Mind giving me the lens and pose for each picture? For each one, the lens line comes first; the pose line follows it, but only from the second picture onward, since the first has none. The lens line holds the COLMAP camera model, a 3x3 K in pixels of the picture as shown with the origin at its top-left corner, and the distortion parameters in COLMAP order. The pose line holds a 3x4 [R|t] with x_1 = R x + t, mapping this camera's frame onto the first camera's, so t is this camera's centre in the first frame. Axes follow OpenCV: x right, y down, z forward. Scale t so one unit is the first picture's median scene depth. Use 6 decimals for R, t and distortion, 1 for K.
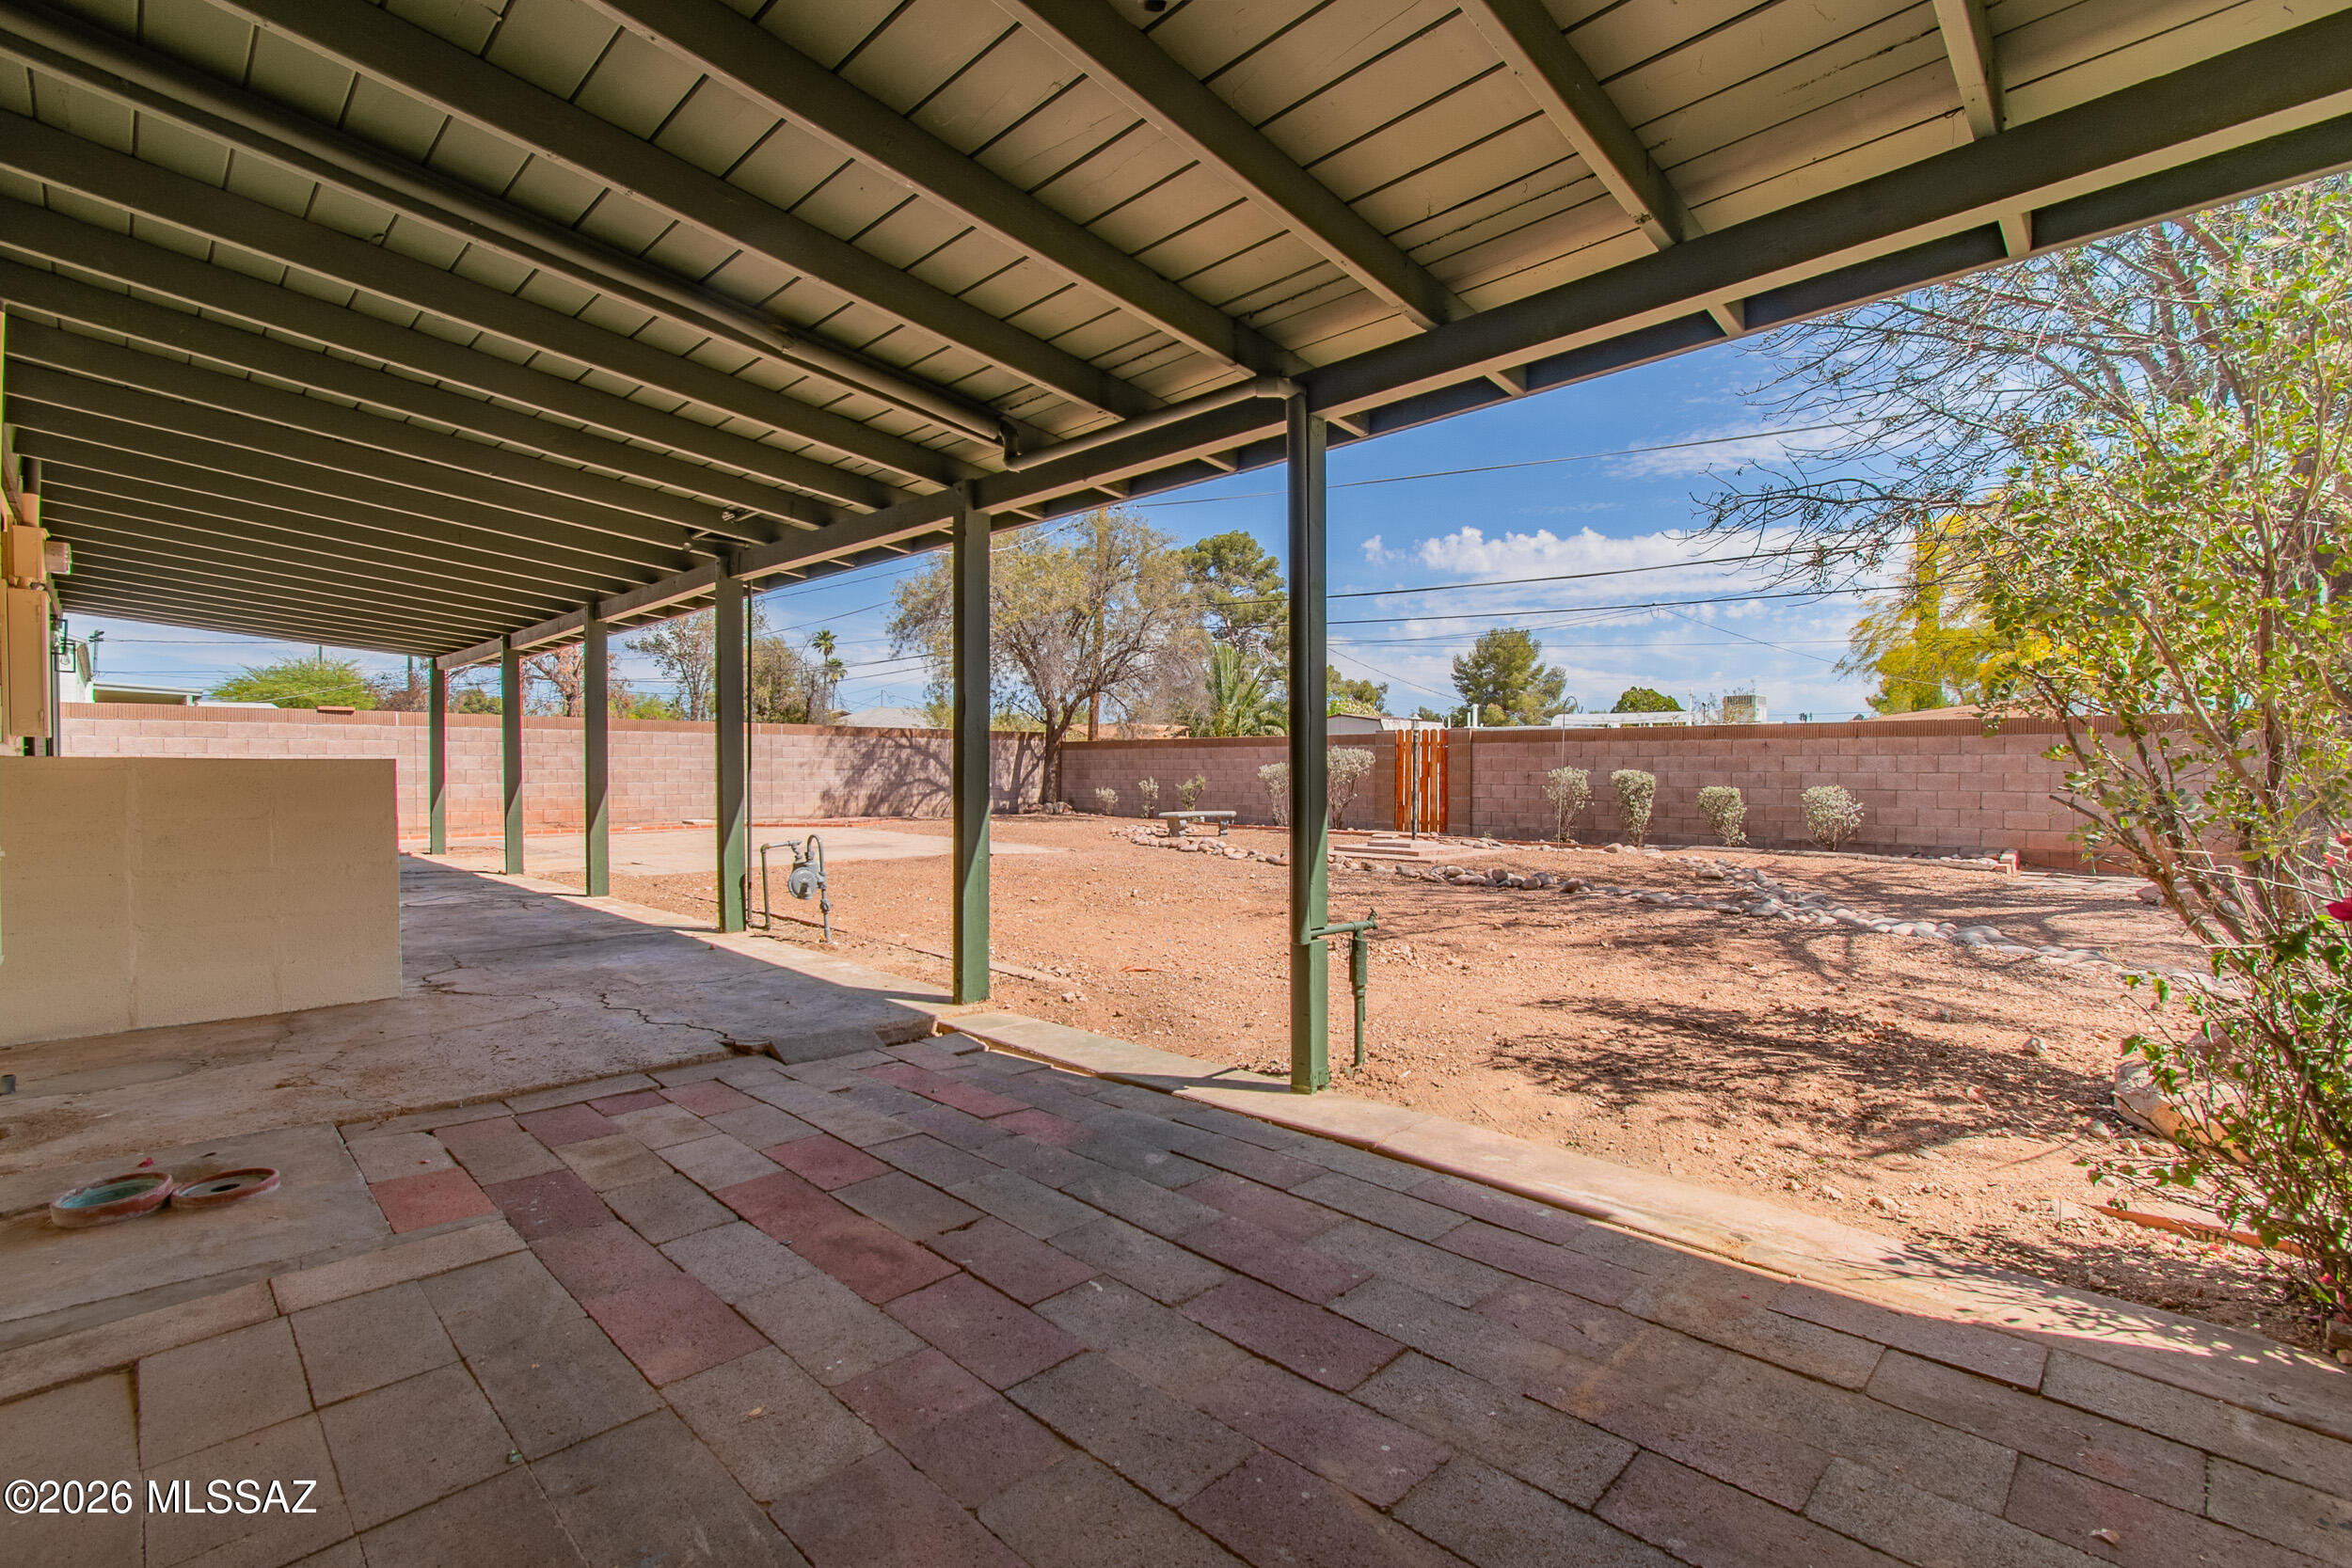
lens RADIAL K [[1056.3, 0, 1187.3], [0, 1056.3, 769.4], [0, 0, 1]] dist [-0.001159, 0.000529]
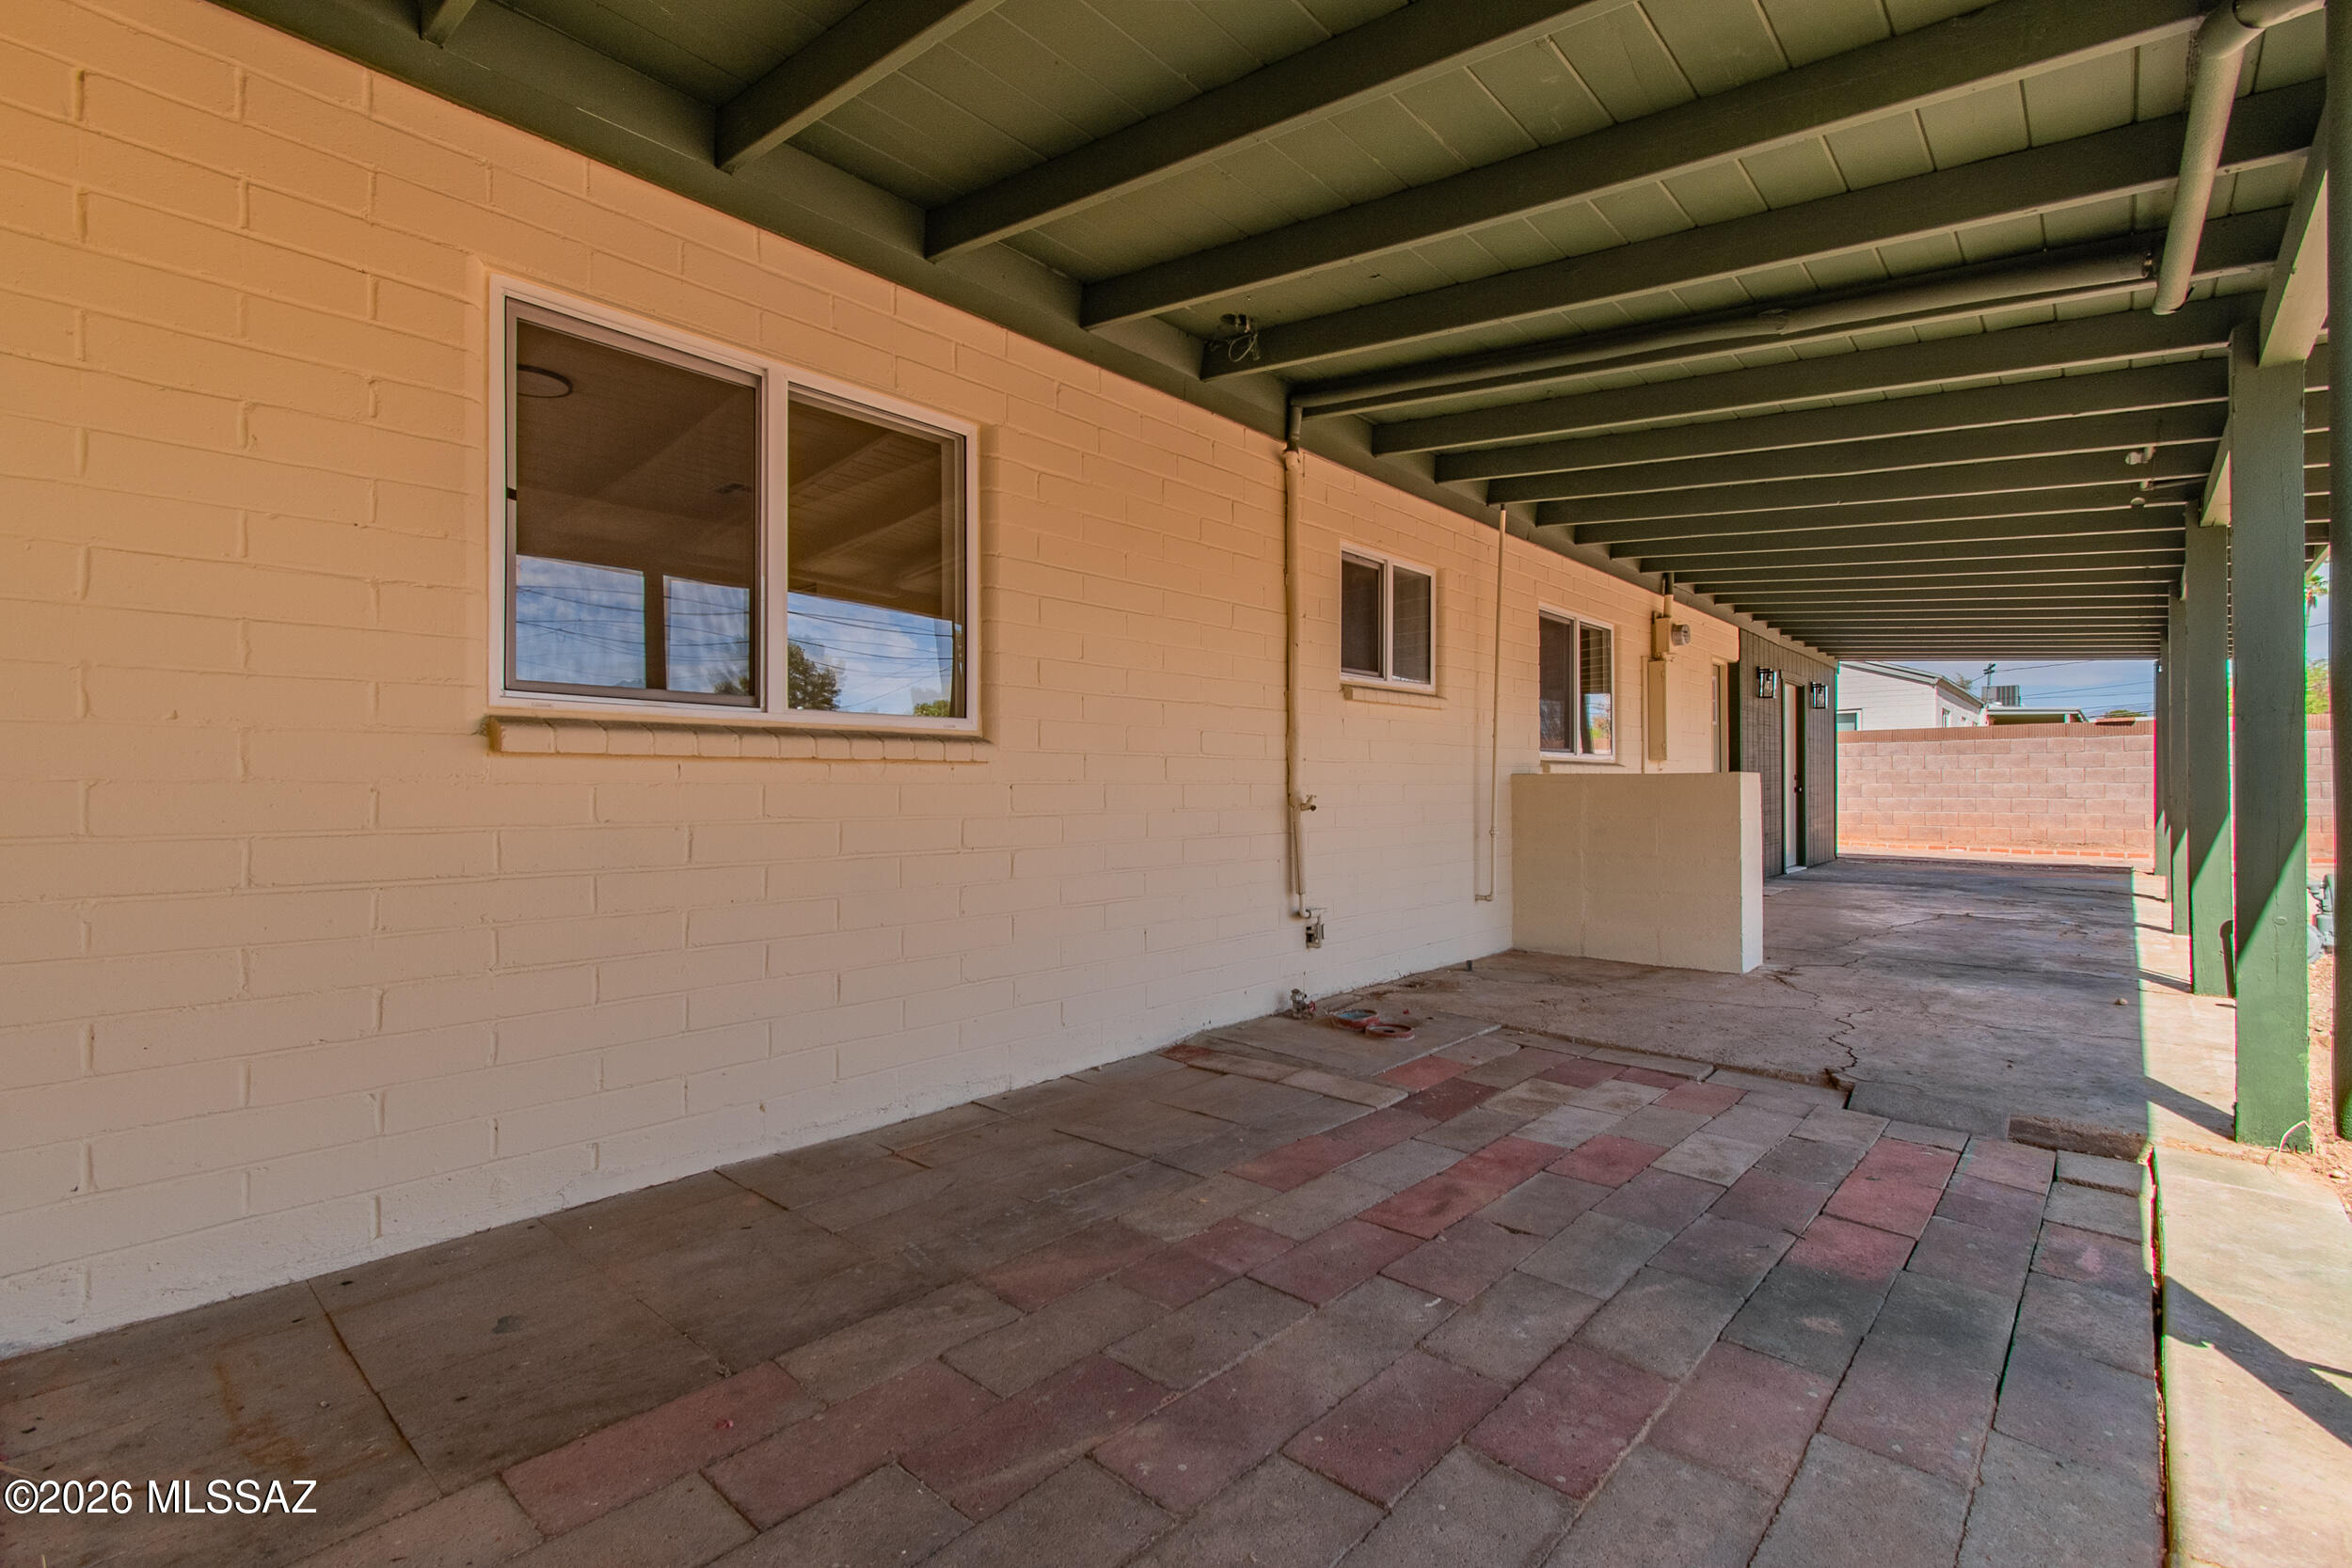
lens RADIAL K [[1056.3, 0, 1187.3], [0, 1056.3, 769.4], [0, 0, 1]] dist [-0.001159, 0.000529]
pose [[0.038609, -0.015527, -0.999134, 0.691949], [0.002047, 0.999878, -0.015460, 0.007354], [0.999252, -0.001448, 0.038636, 0.570340]]
